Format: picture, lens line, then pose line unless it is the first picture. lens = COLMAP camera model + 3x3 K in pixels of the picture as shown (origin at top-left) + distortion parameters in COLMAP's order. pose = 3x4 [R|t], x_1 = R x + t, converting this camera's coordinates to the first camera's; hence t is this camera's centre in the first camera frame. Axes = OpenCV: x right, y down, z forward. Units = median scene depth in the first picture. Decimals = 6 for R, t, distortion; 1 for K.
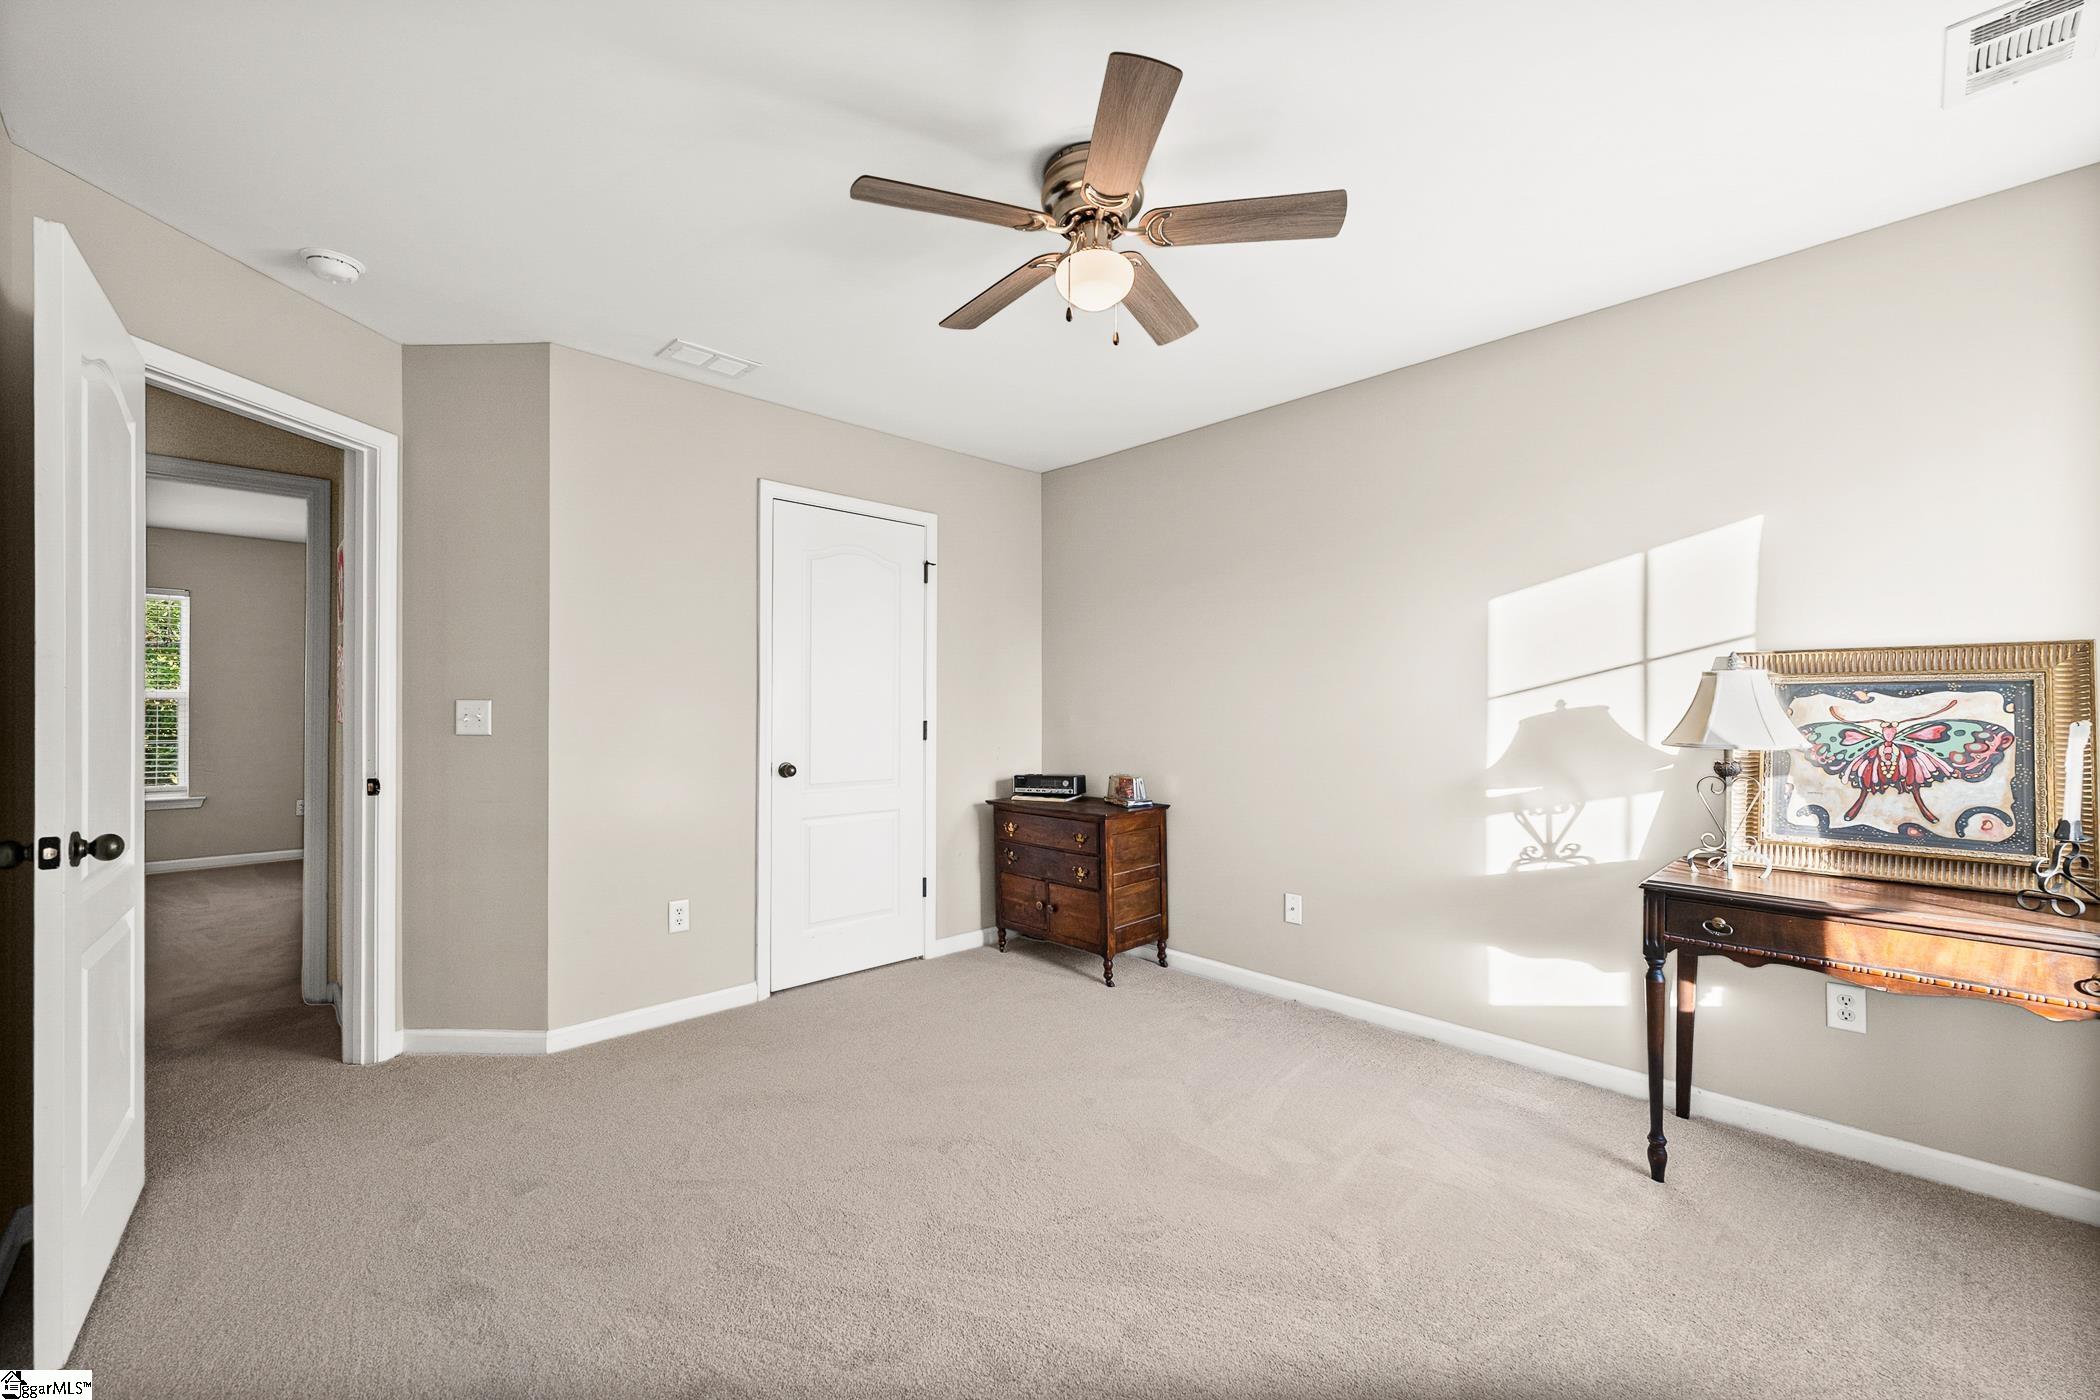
lens RADIAL K [[842.2, 0, 1052.6], [0, 842.2, 709.2], [0, 0, 1]] dist [0.000322, 0.001513]
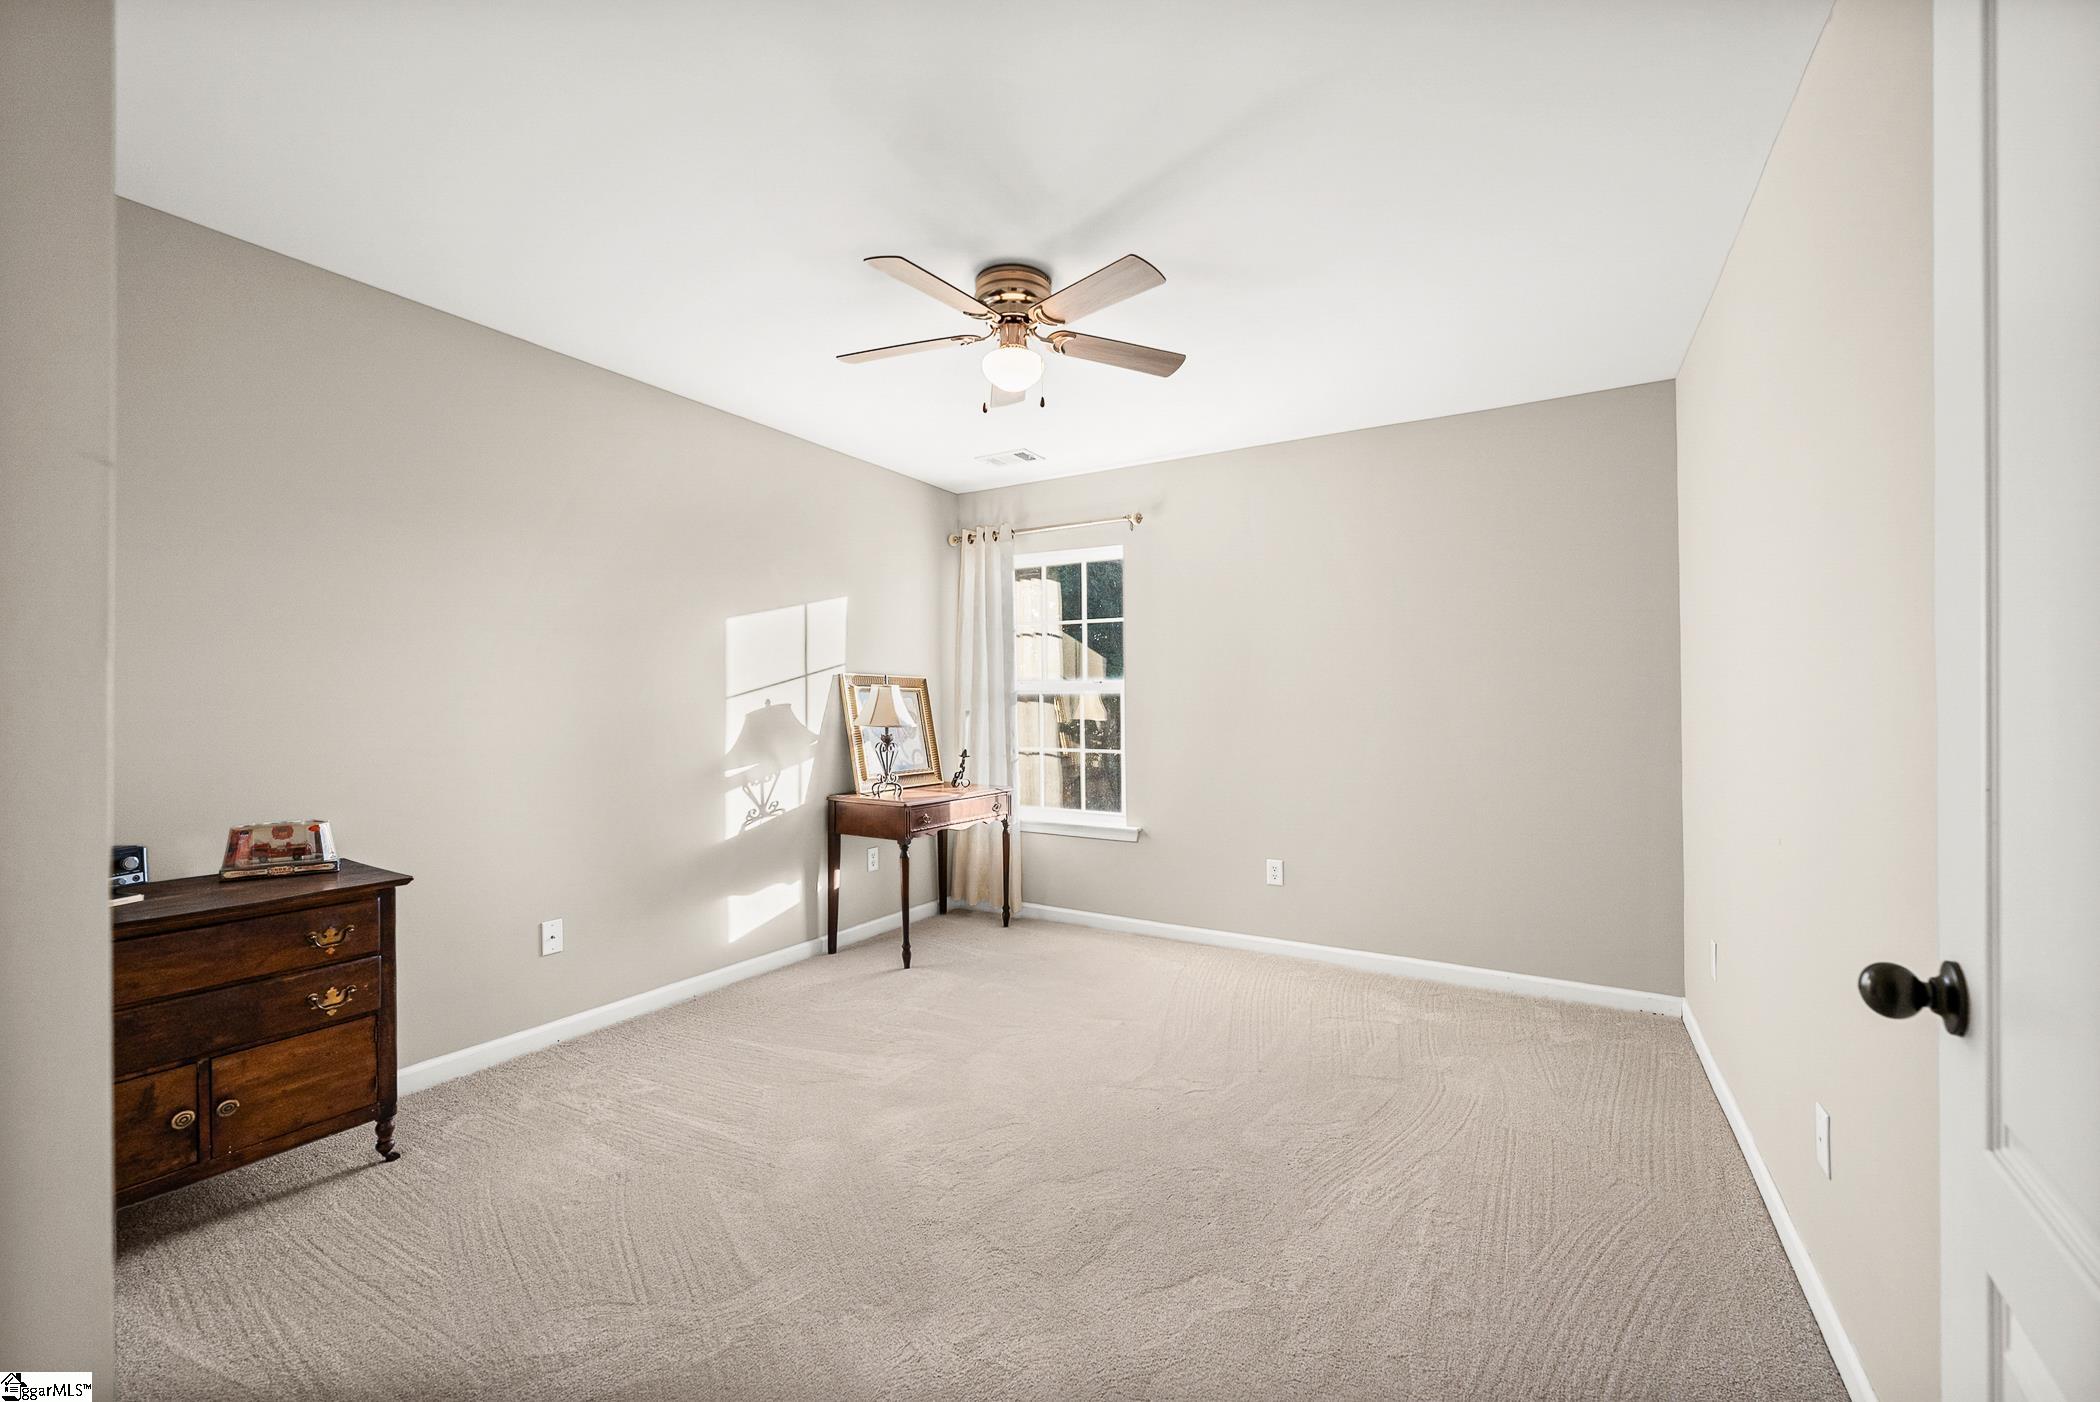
lens RADIAL K [[842.2, 0, 1050.3], [0, 842.2, 705.8], [0, 0, 1]] dist [0.000322, 0.001513]
pose [[-0.271510, 0.002189, 0.962433, -0.839399], [0.002265, 0.999996, -0.001636, 0.002862], [-0.962433, 0.001736, -0.271514, 0.912258]]
